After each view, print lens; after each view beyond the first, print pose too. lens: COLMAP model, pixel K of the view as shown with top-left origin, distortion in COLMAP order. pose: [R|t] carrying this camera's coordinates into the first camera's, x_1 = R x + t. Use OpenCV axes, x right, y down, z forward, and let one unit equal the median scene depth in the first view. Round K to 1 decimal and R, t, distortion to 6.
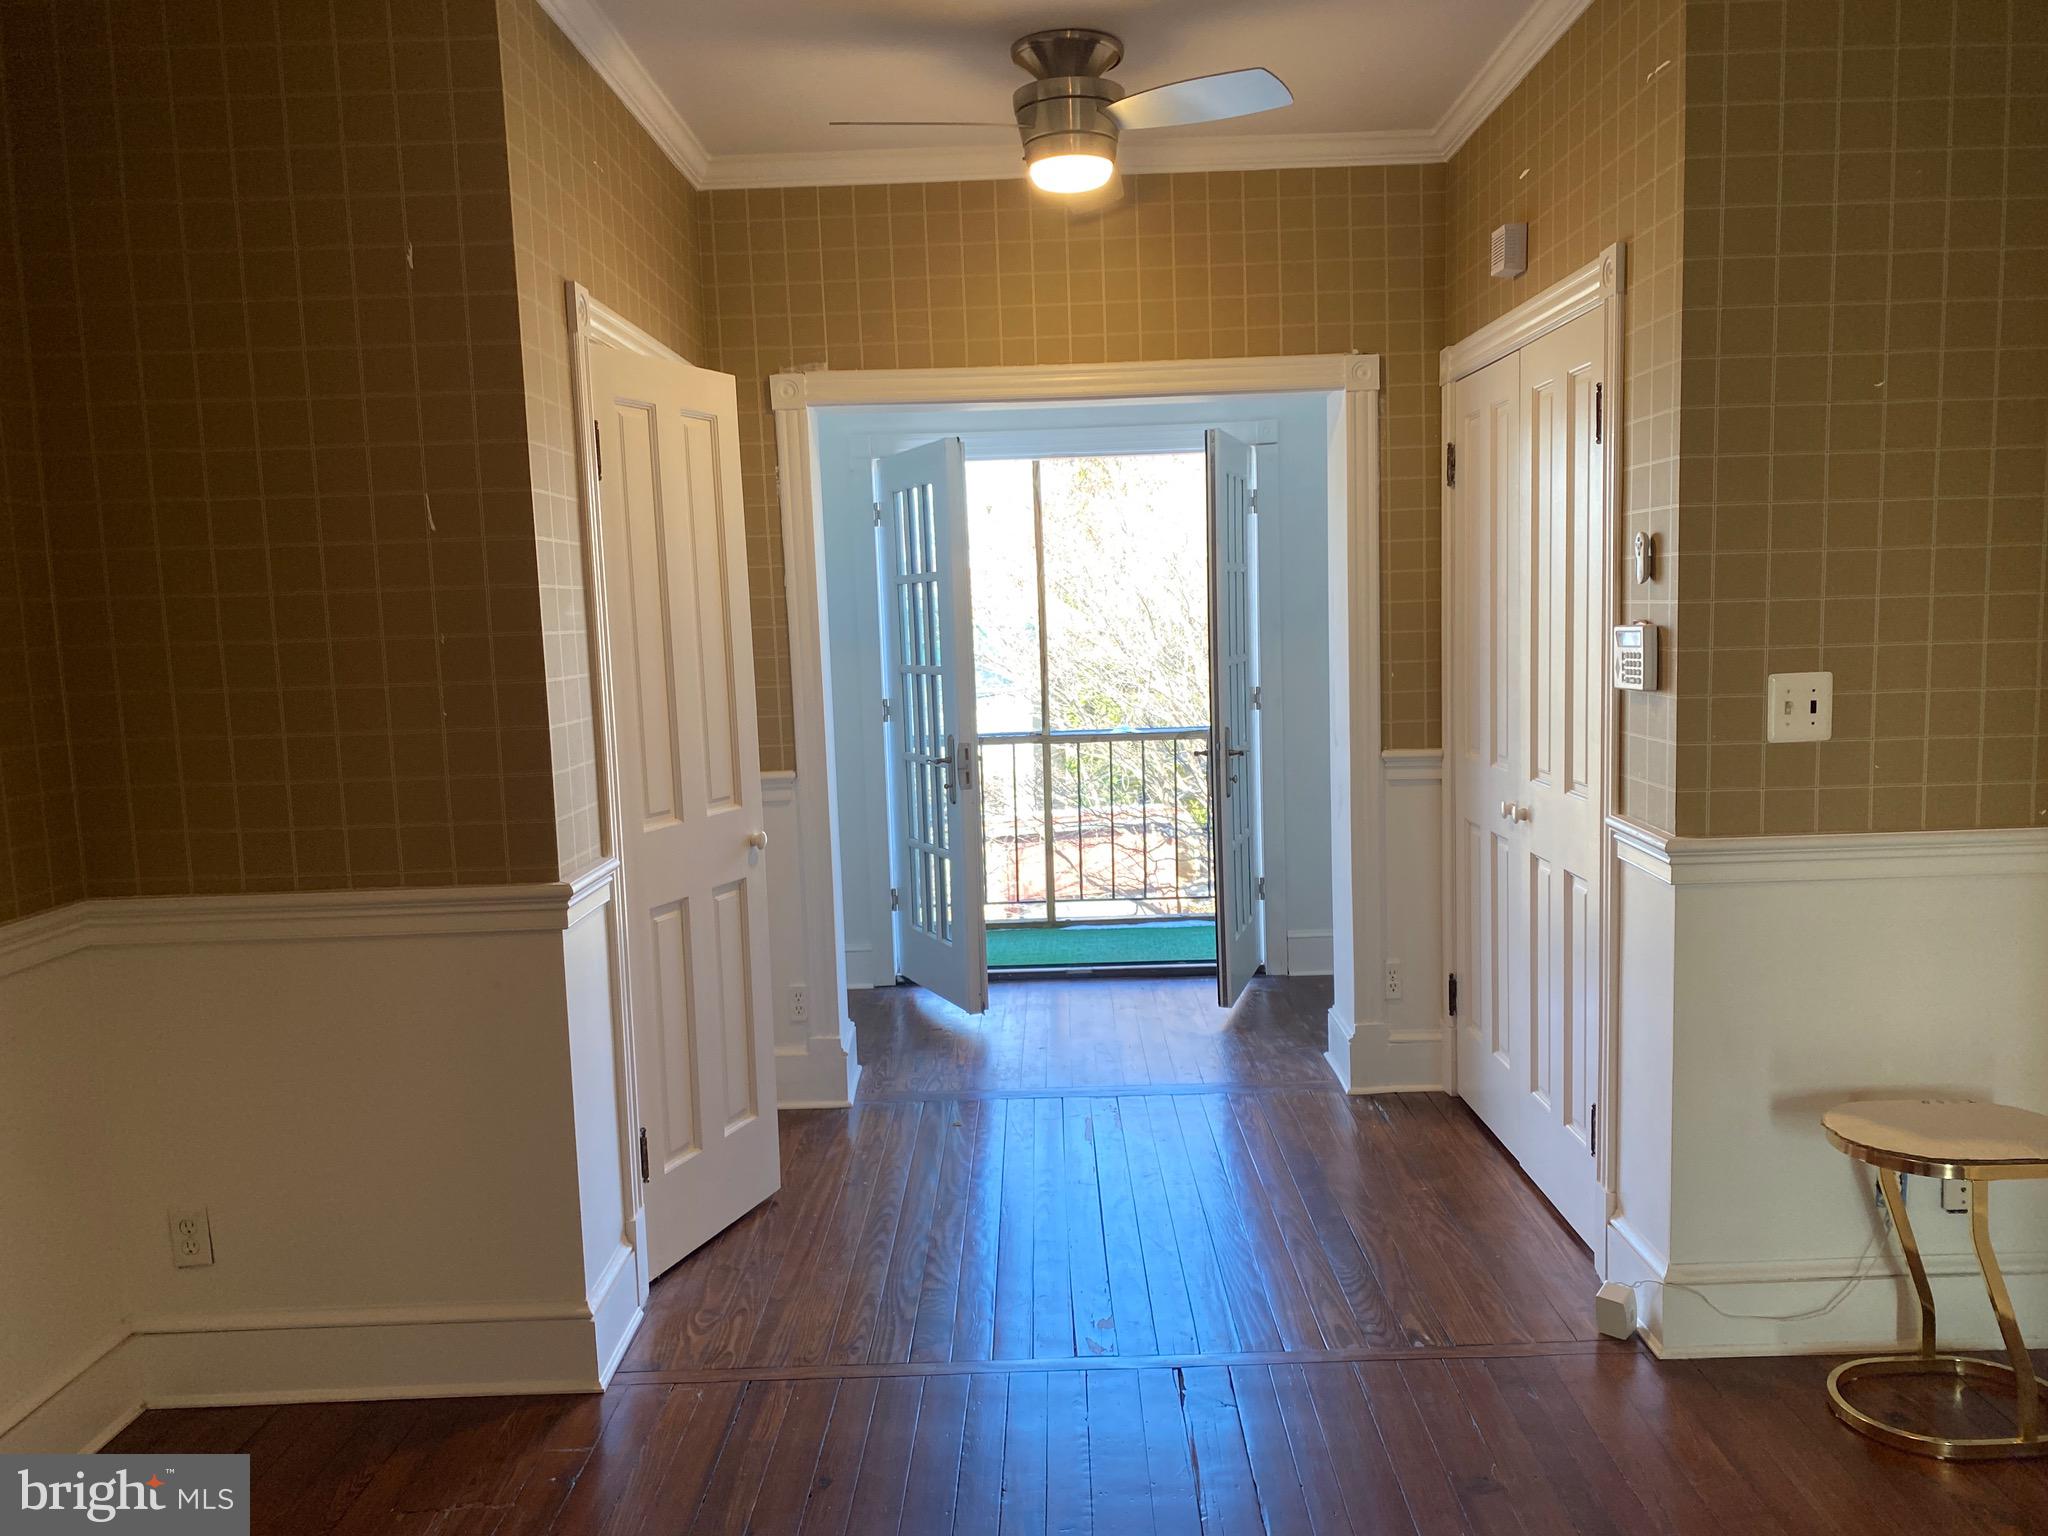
lens RADIAL K [[1559.9, 0, 1039.5], [0, 1559.9, 776.8], [0, 0, 1]] dist [0.034942, -0.043451]
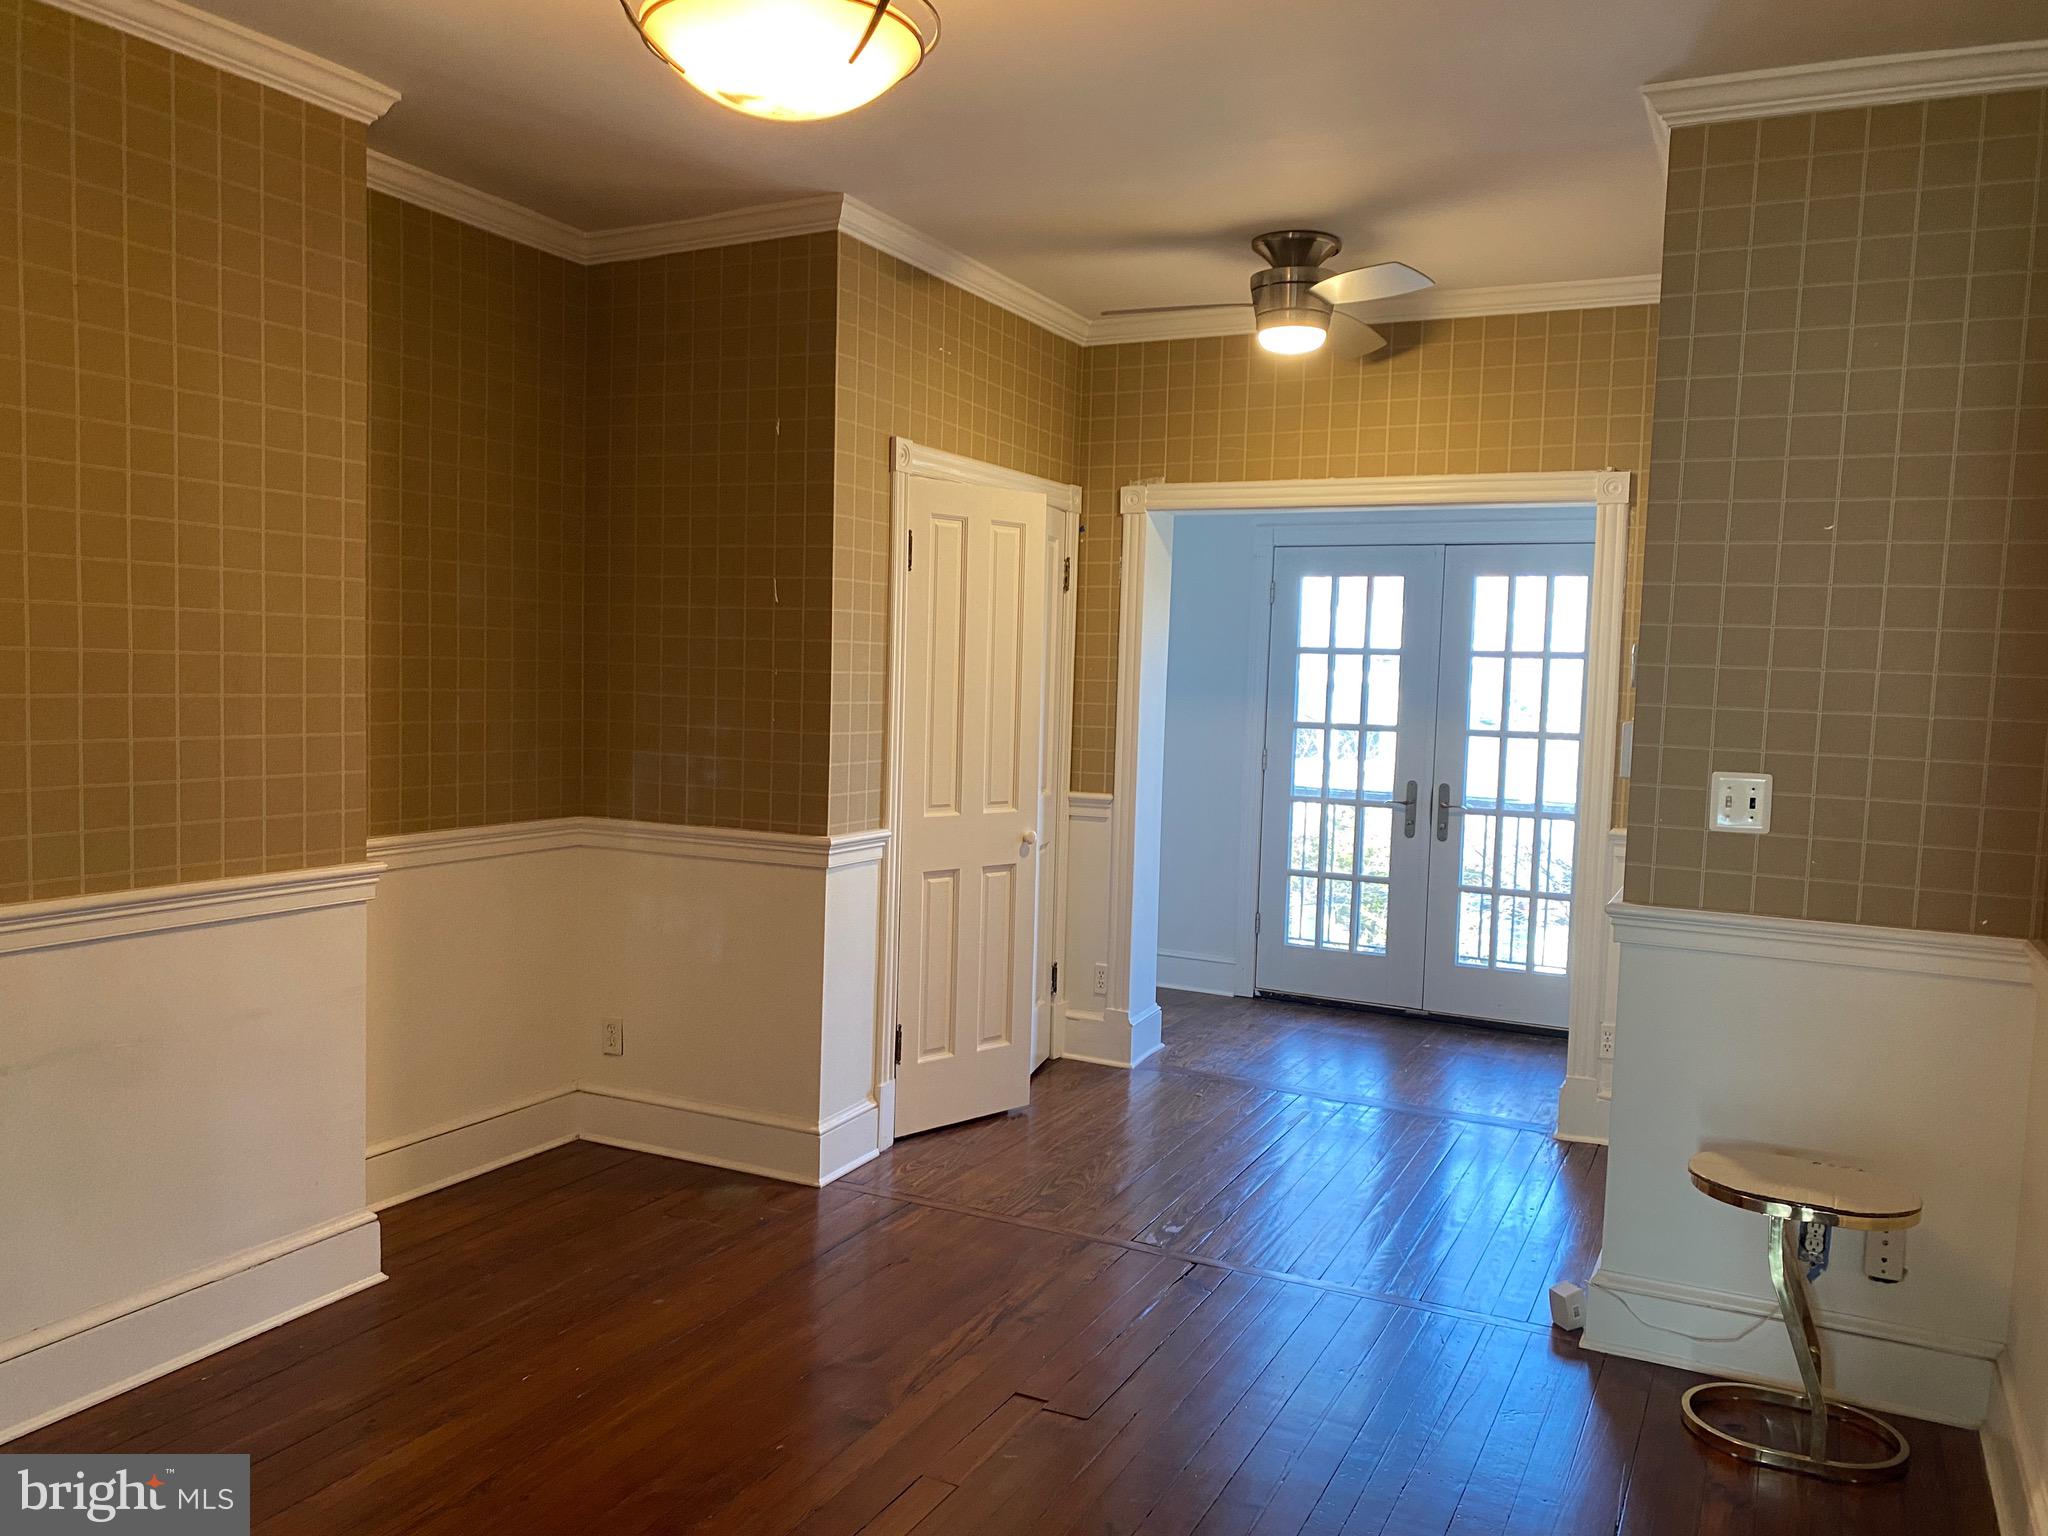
lens RADIAL K [[1559.9, 0, 1007.4], [0, 1559.9, 780.2], [0, 0, 1]] dist [0.034942, -0.043451]
pose [[0.891555, 0.092392, -0.443388, 0.426274], [-0.107678, 0.994142, -0.009361, 0.006626], [0.439926, 0.056089, 0.896281, -0.224364]]
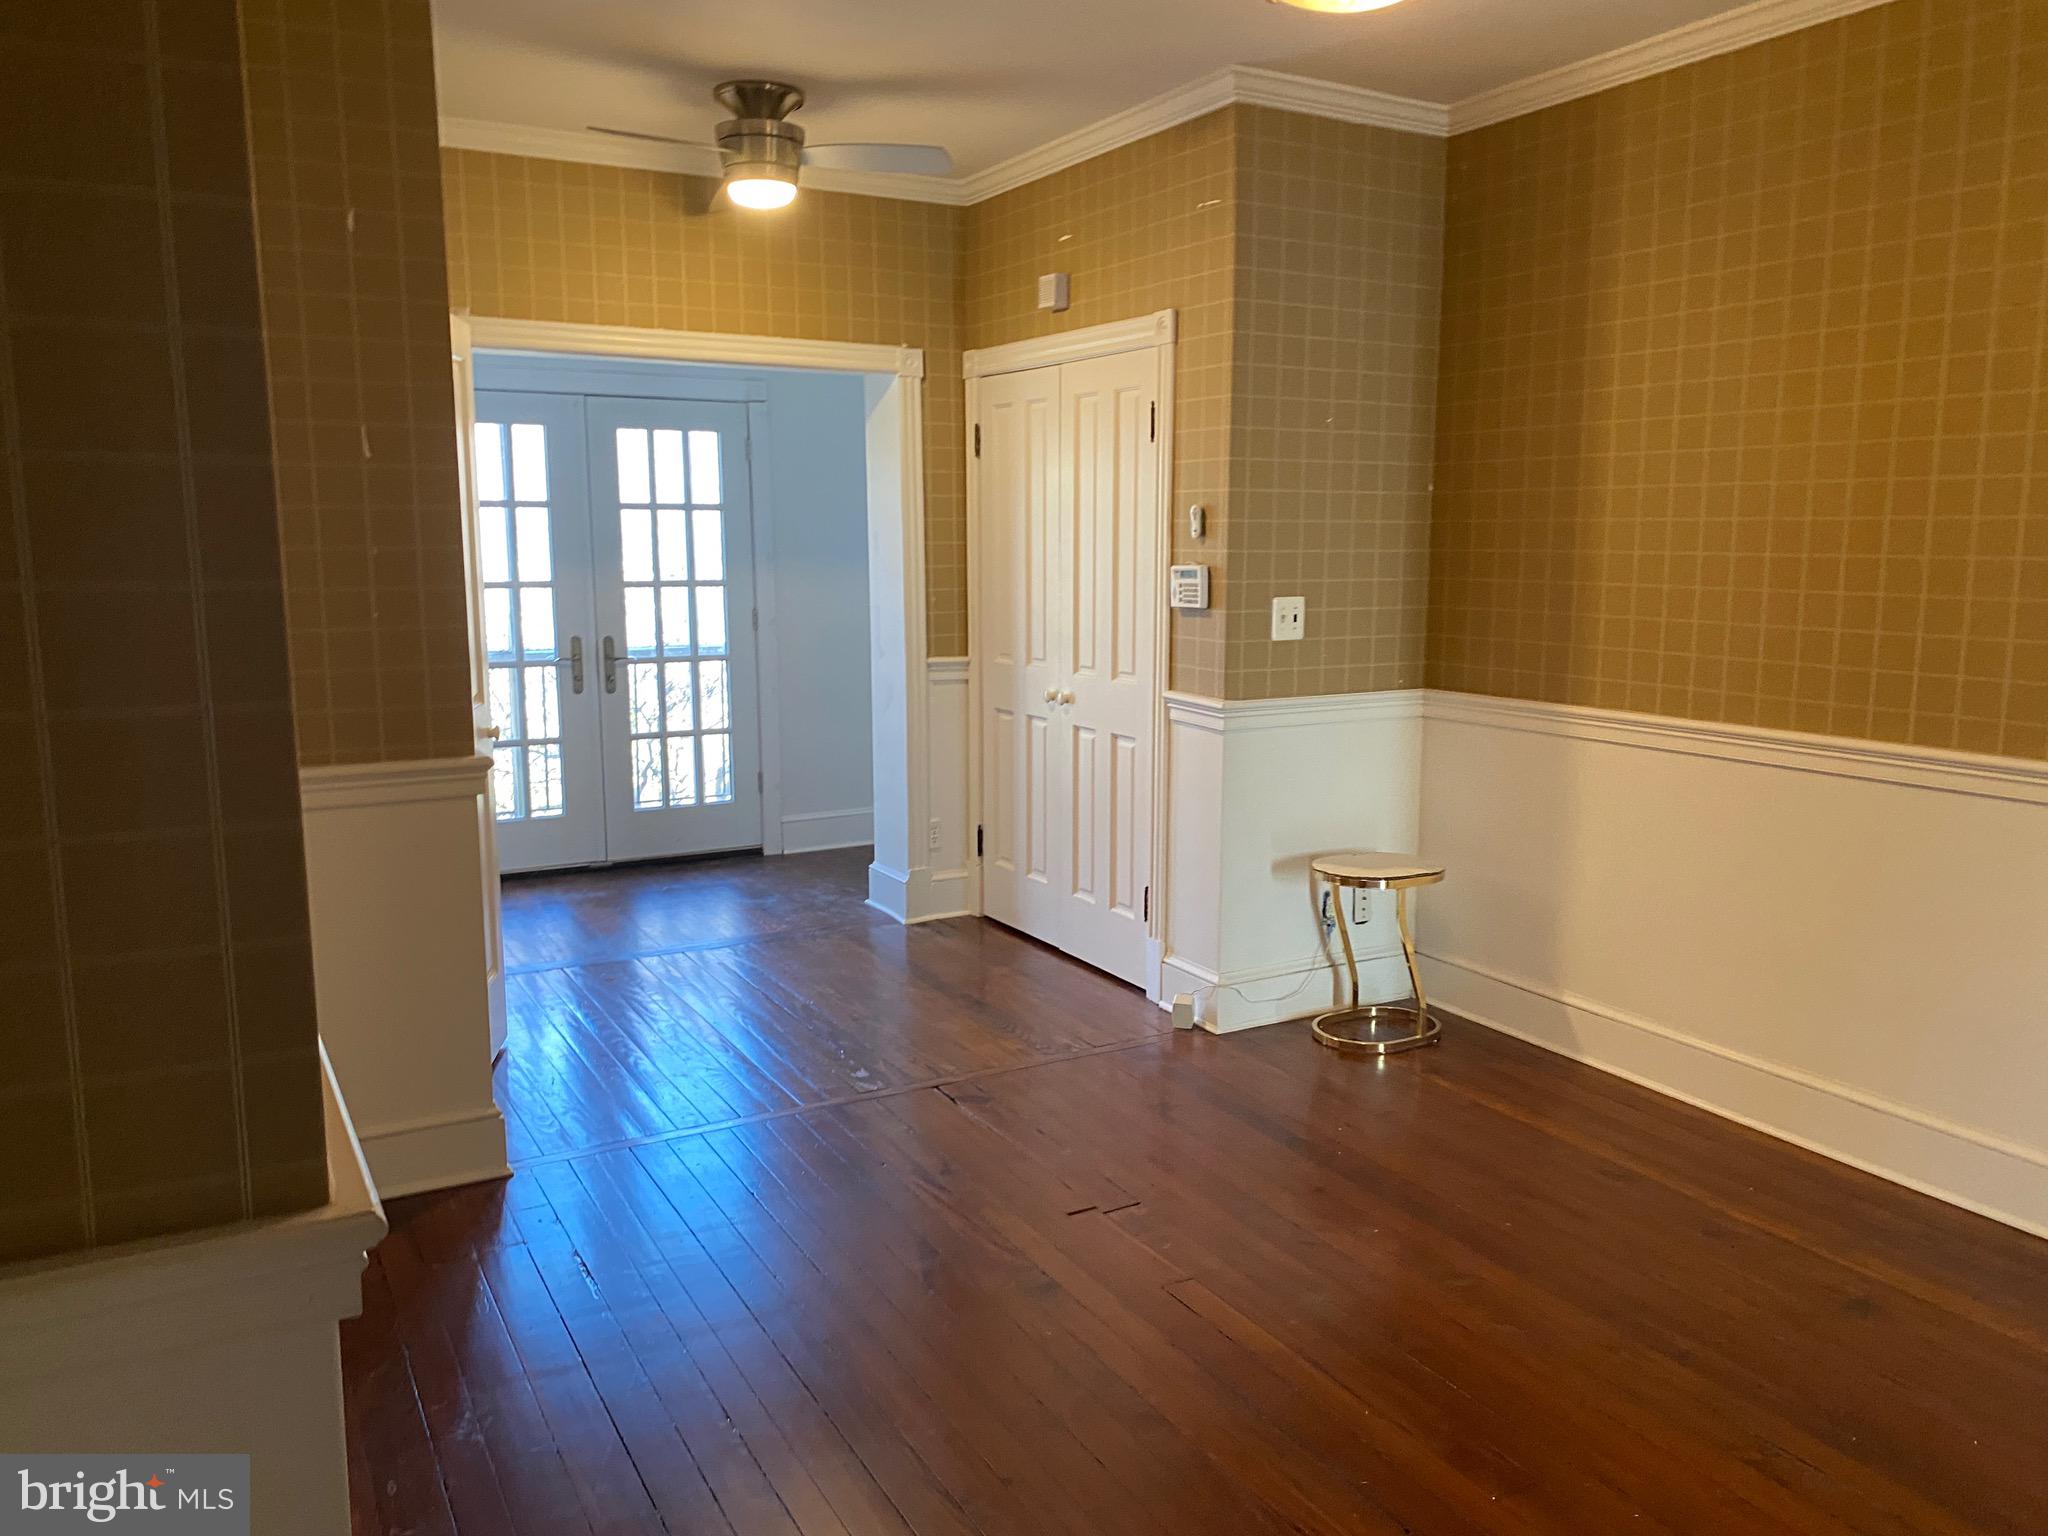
lens RADIAL K [[1559.9, 0, 1045.0], [0, 1559.9, 770.5], [0, 0, 1]] dist [0.034942, -0.043451]
pose [[0.867725, -0.040373, 0.495403, -0.442333], [0.022428, 0.998861, 0.042119, 0.031841], [-0.496539, -0.025436, 0.867642, -0.225362]]
